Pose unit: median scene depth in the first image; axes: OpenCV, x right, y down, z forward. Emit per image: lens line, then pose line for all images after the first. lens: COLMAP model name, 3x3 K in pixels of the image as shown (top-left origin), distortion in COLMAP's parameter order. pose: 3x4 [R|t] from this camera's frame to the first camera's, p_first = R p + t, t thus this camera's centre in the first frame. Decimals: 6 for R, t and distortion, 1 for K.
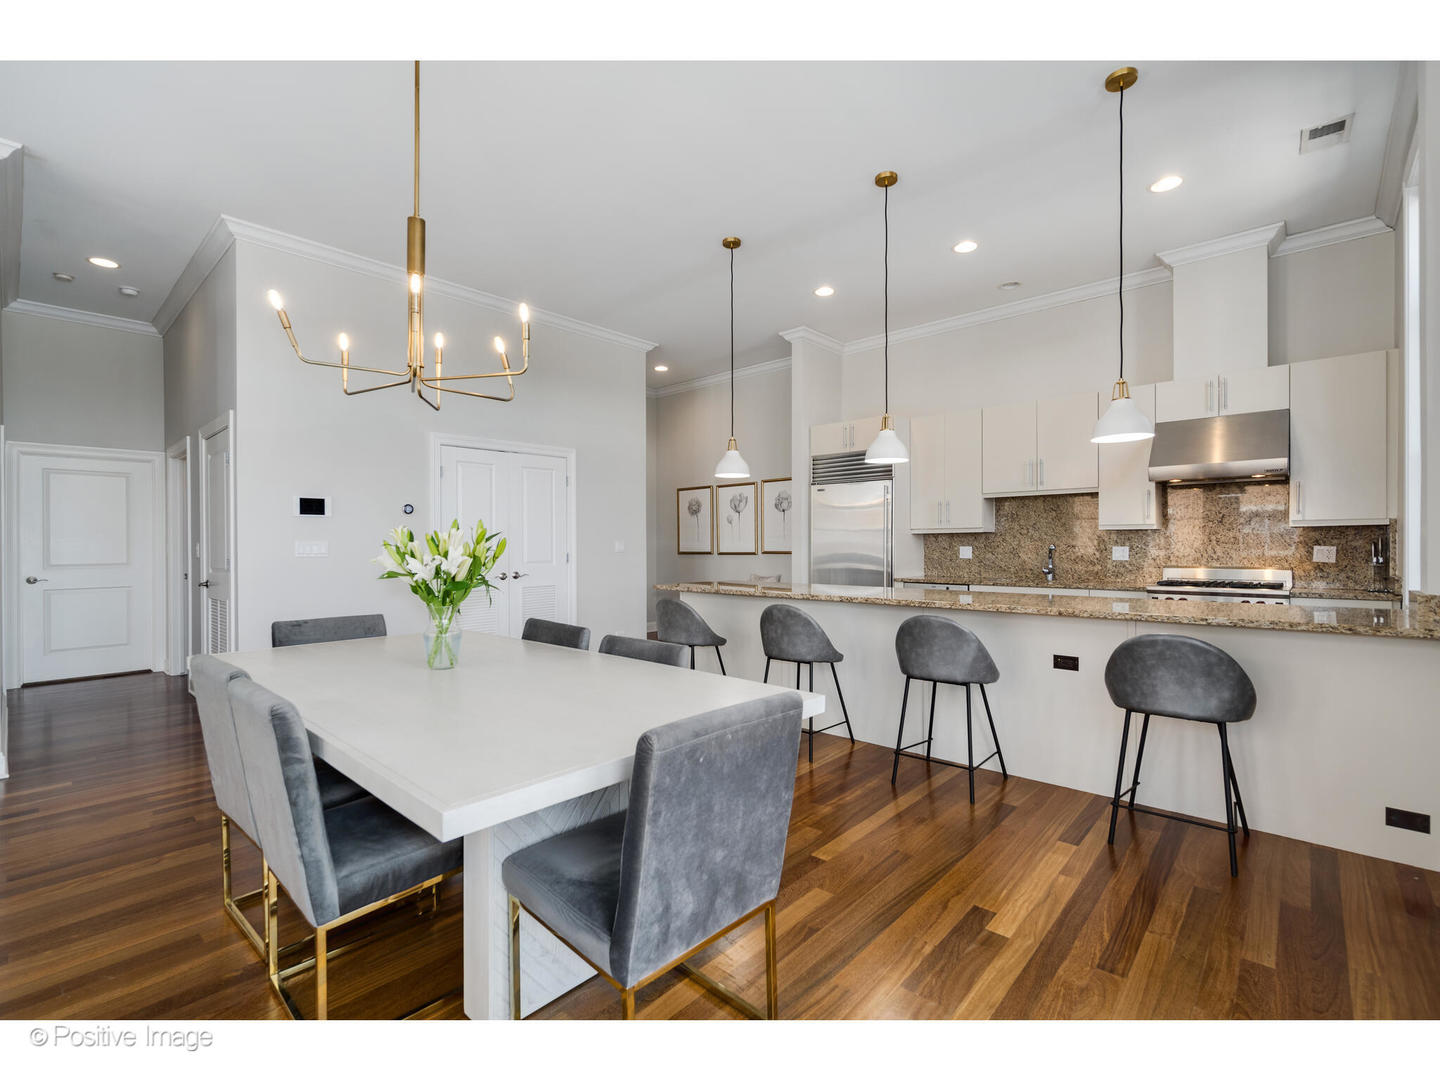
lens RADIAL K [[639.3, 0, 717.3], [0, 639.3, 550.4], [0, 0, 1]] dist [-0.000723, 0.000253]
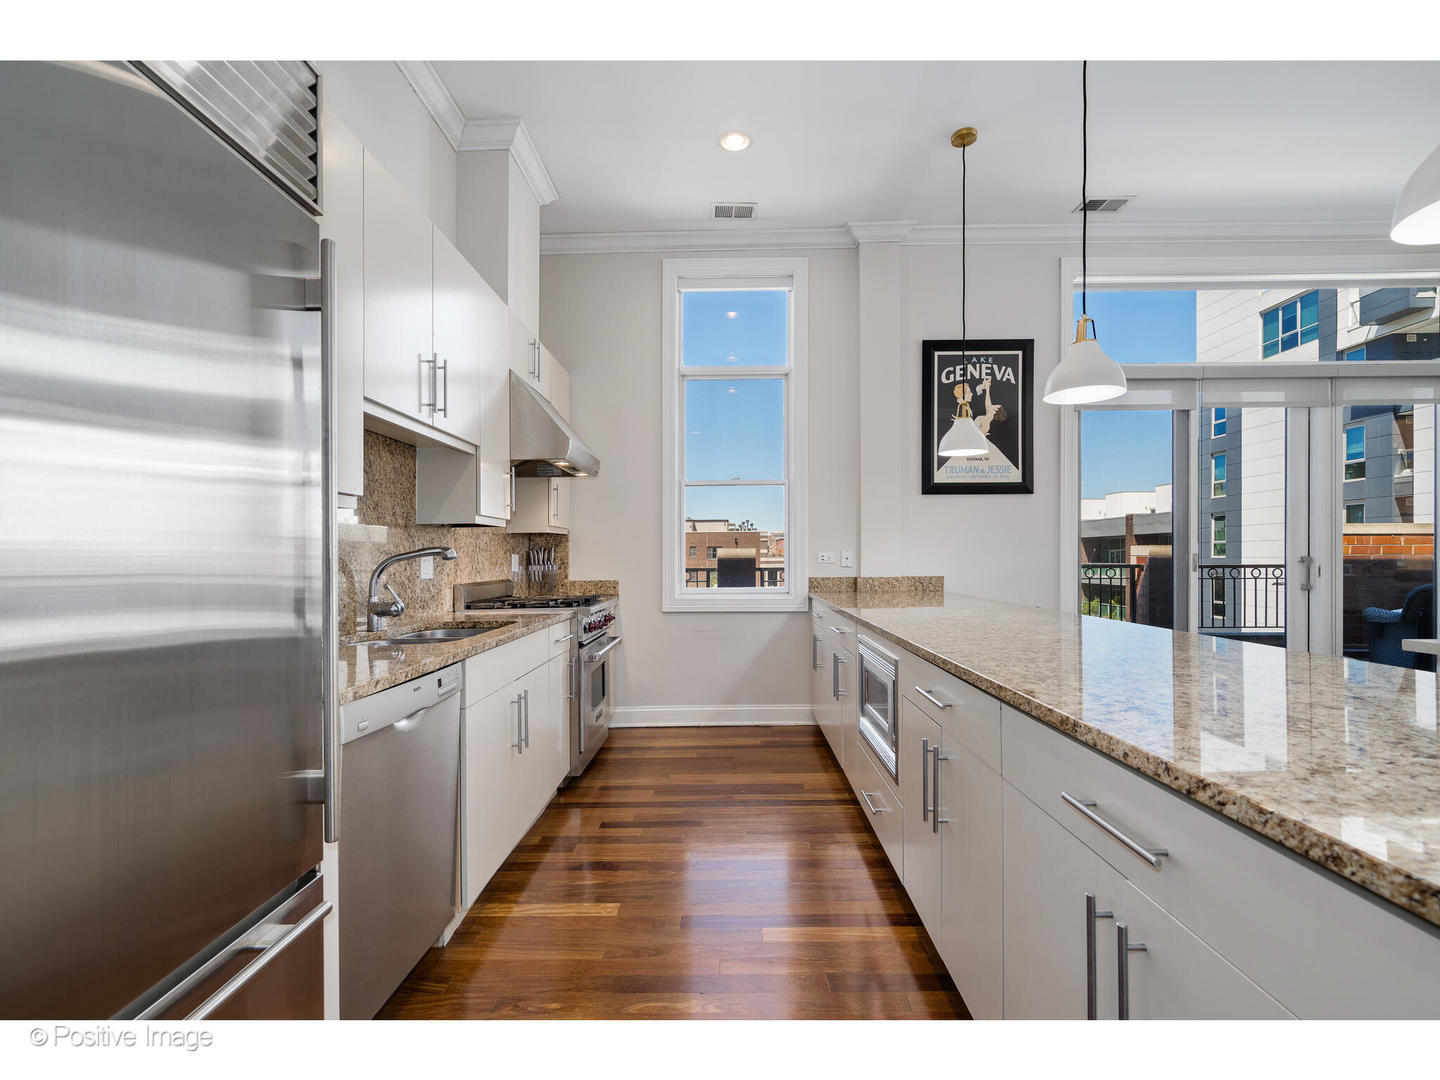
lens RADIAL K [[652.1, 0, 720.9], [0, 652.1, 562.1], [0, 0, 1]] dist [0.000443, 0.000053]
pose [[-0.660791, -0.000177, 0.750570, 0.025811], [0.015920, 0.999772, 0.014252, -0.003072], [-0.750401, 0.021367, -0.660637, 1.061655]]
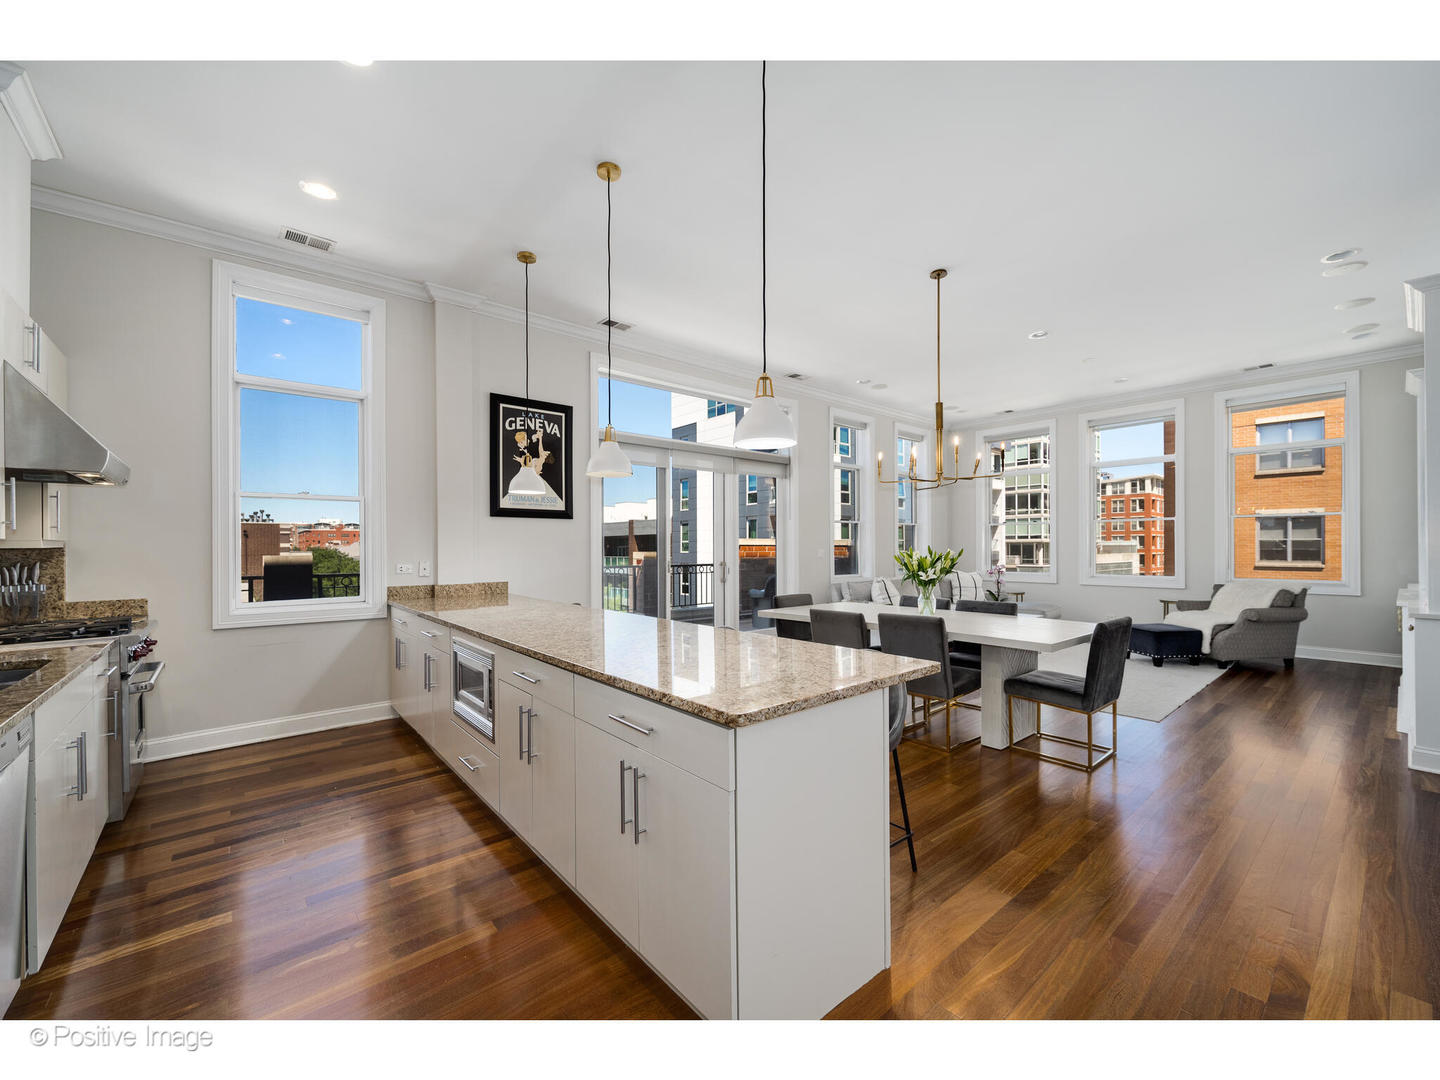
lens RADIAL K [[580.4, 0, 722.3], [0, 580.4, 549.0], [0, 0, 1]] dist [-0.000965, -0.000071]
pose [[-0.991123, 0.006321, 0.132795, -0.004401], [0.008174, 0.999877, 0.013410, -0.028728], [-0.132694, 0.014377, -0.991053, 1.173728]]
